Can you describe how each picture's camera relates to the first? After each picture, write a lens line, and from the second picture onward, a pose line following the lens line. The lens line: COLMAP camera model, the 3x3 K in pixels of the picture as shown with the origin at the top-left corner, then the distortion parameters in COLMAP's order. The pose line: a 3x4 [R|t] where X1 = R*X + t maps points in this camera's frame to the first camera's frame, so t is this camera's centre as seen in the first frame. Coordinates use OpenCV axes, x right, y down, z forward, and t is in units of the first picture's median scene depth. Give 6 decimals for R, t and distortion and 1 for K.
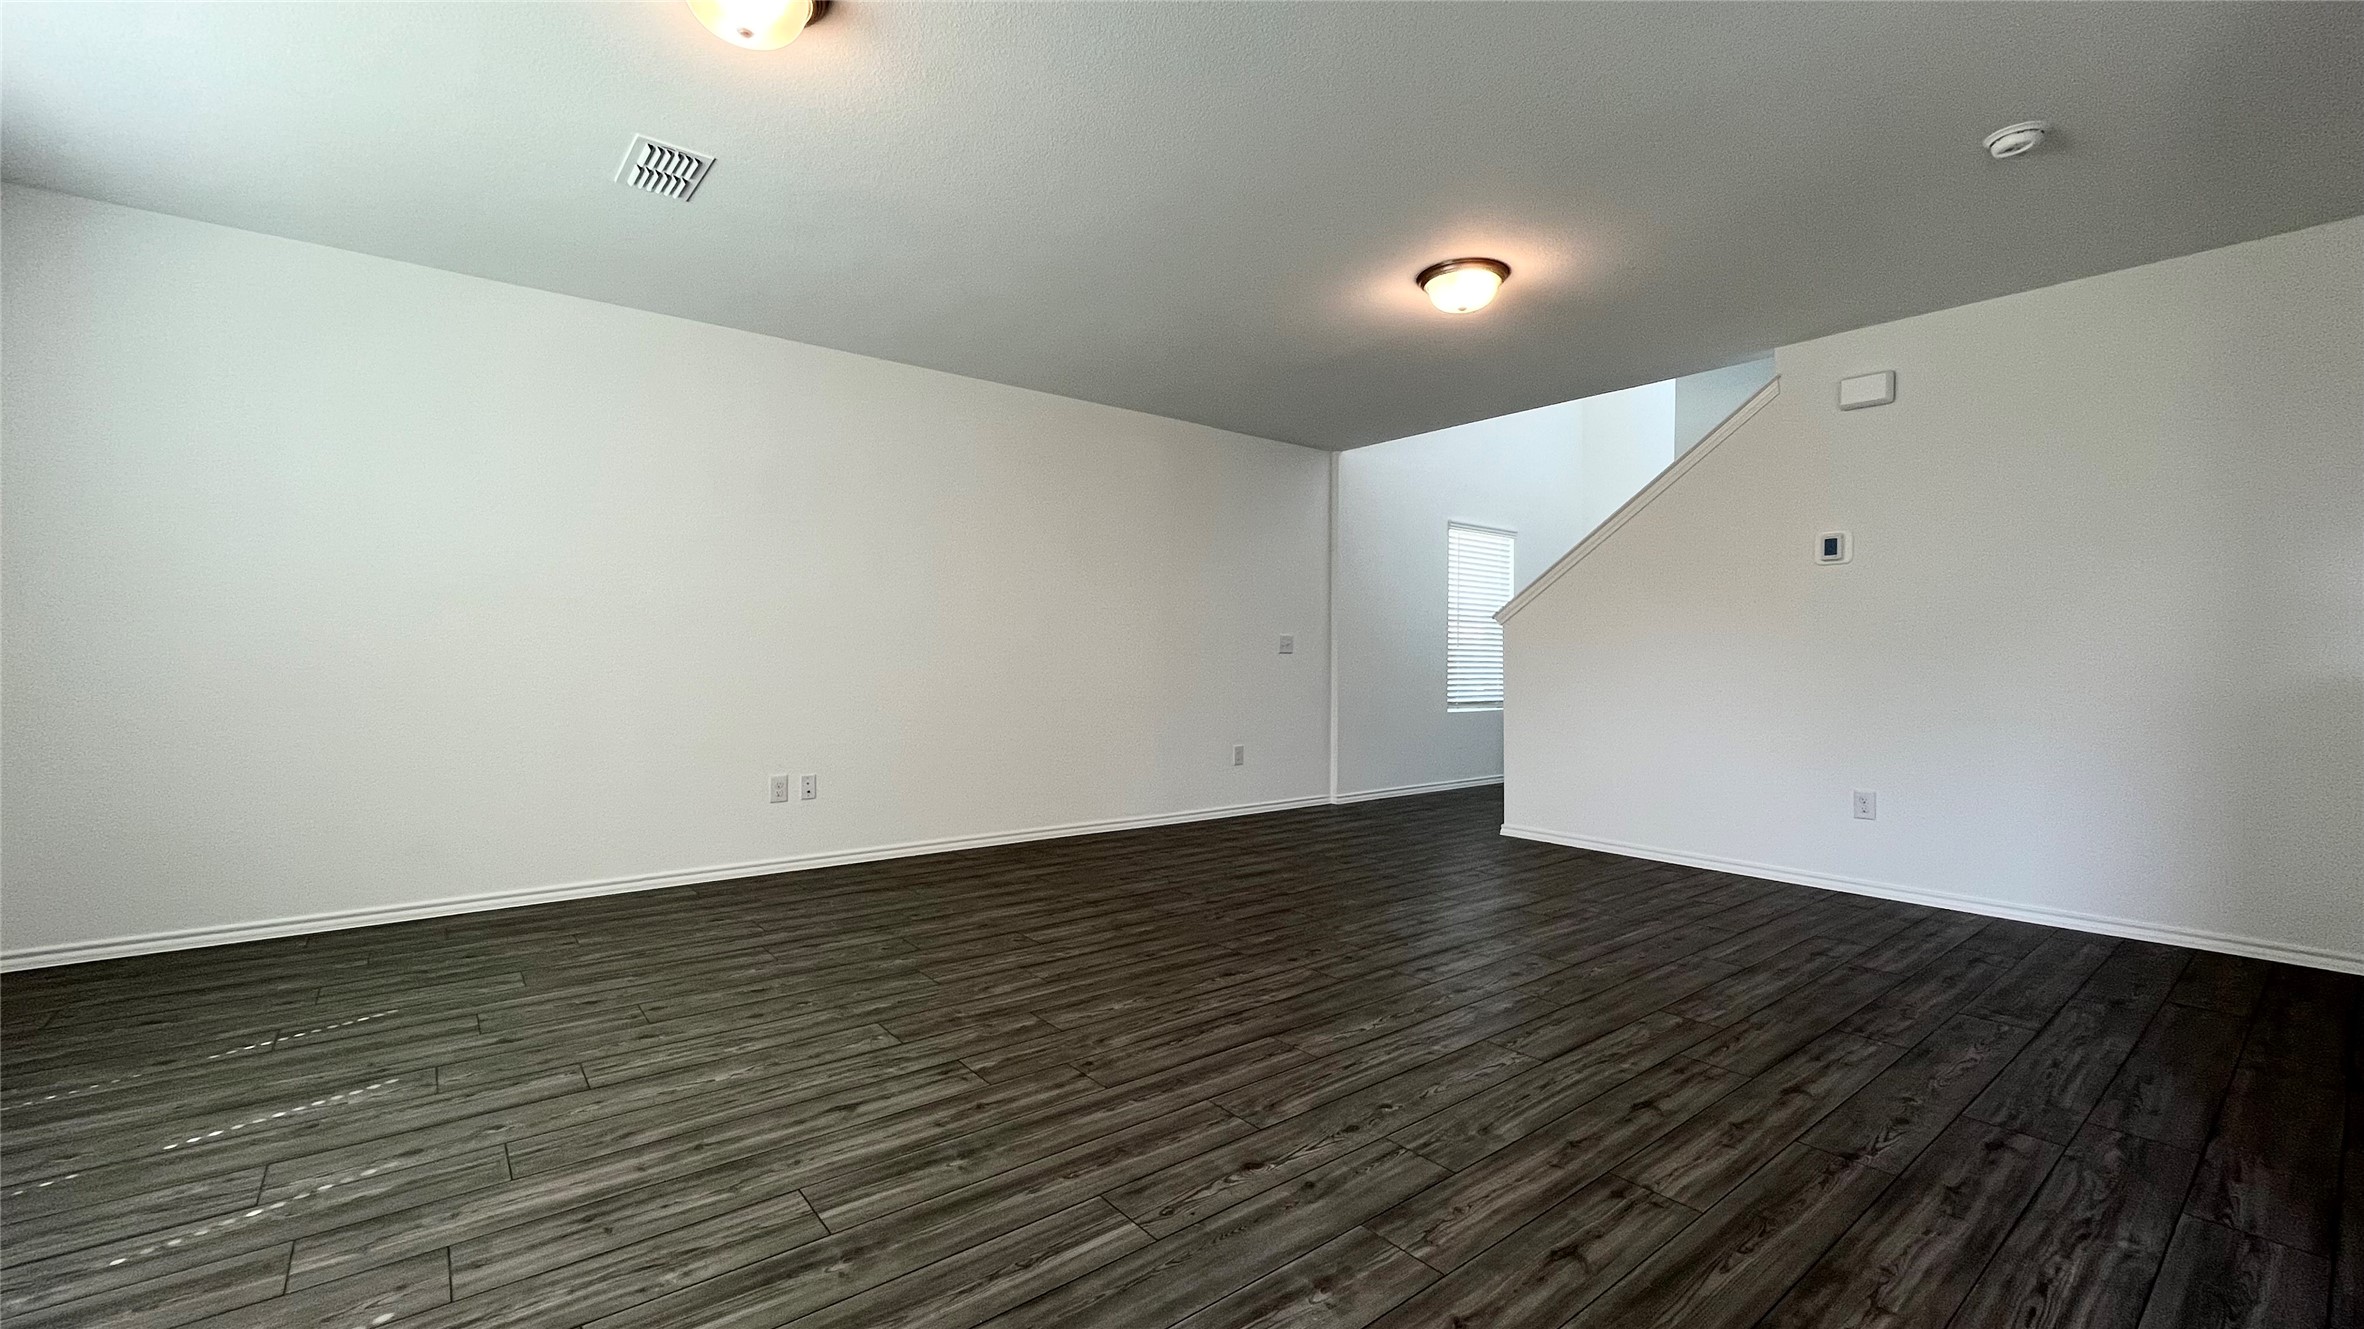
lens RADIAL K [[950.4, 0, 1182.0], [0, 950.4, 664.5], [0, 0, 1]] dist [-0.001156, -0.000092]
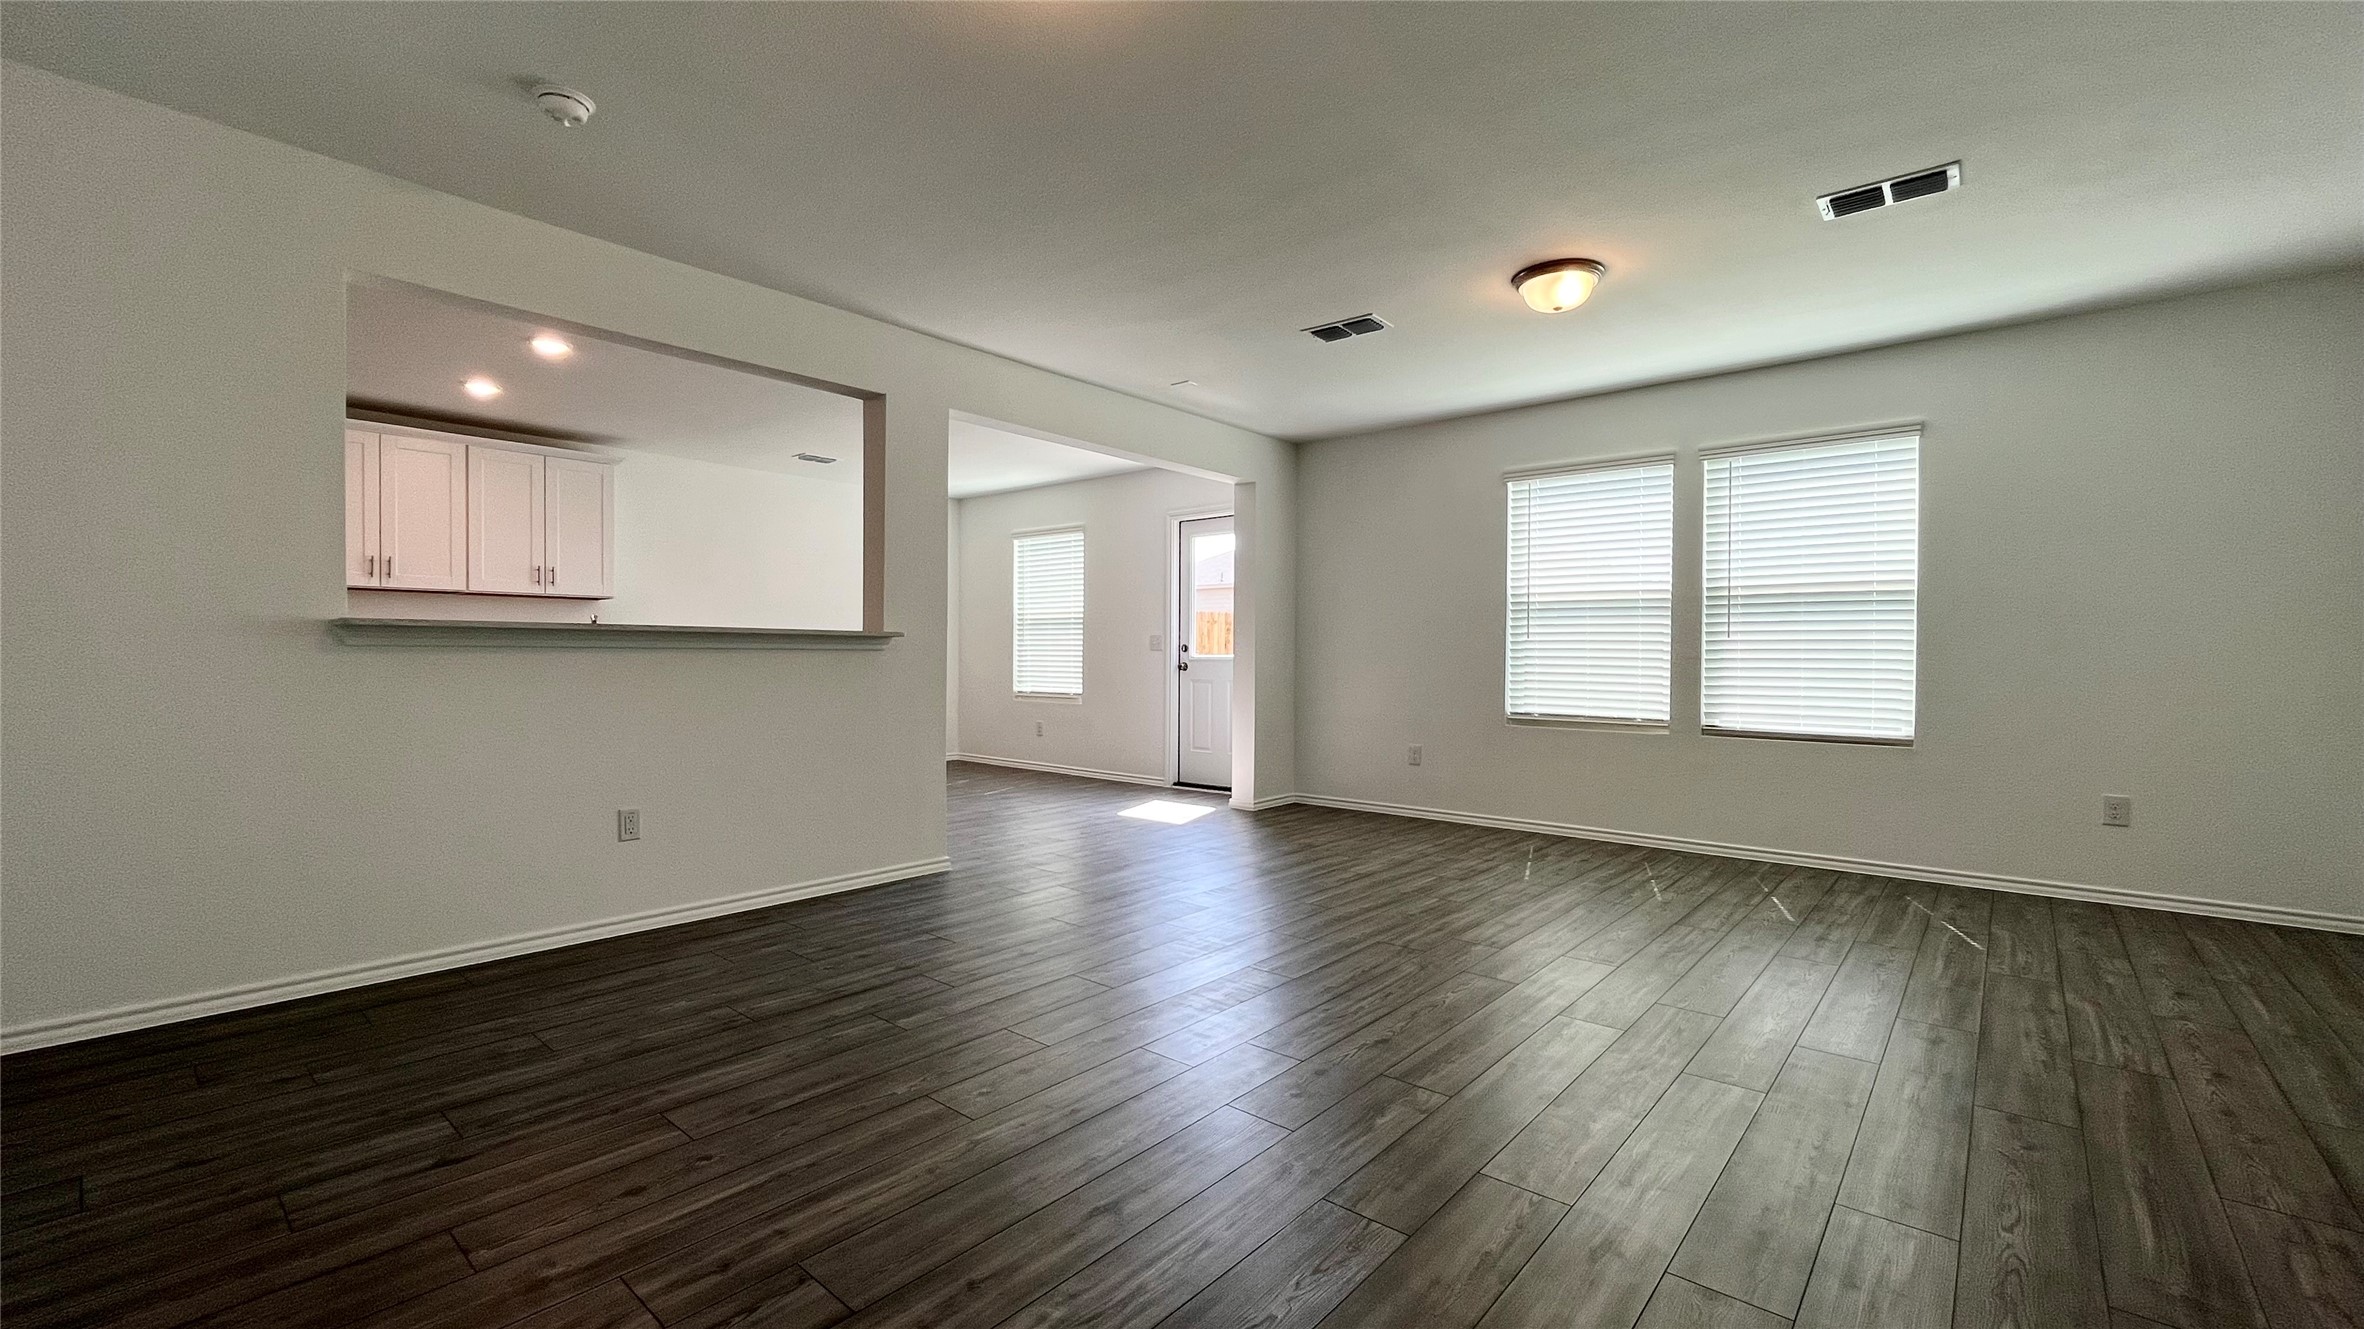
lens RADIAL K [[950.4, 0, 1182.0], [0, 950.4, 664.5], [0, 0, 1]] dist [-0.001156, -0.000092]
pose [[-0.983483, -0.017654, -0.180137, 0.539303], [-0.017989, 0.999838, 0.000226, 0.007487], [0.180104, 0.003463, -0.983641, 2.562666]]
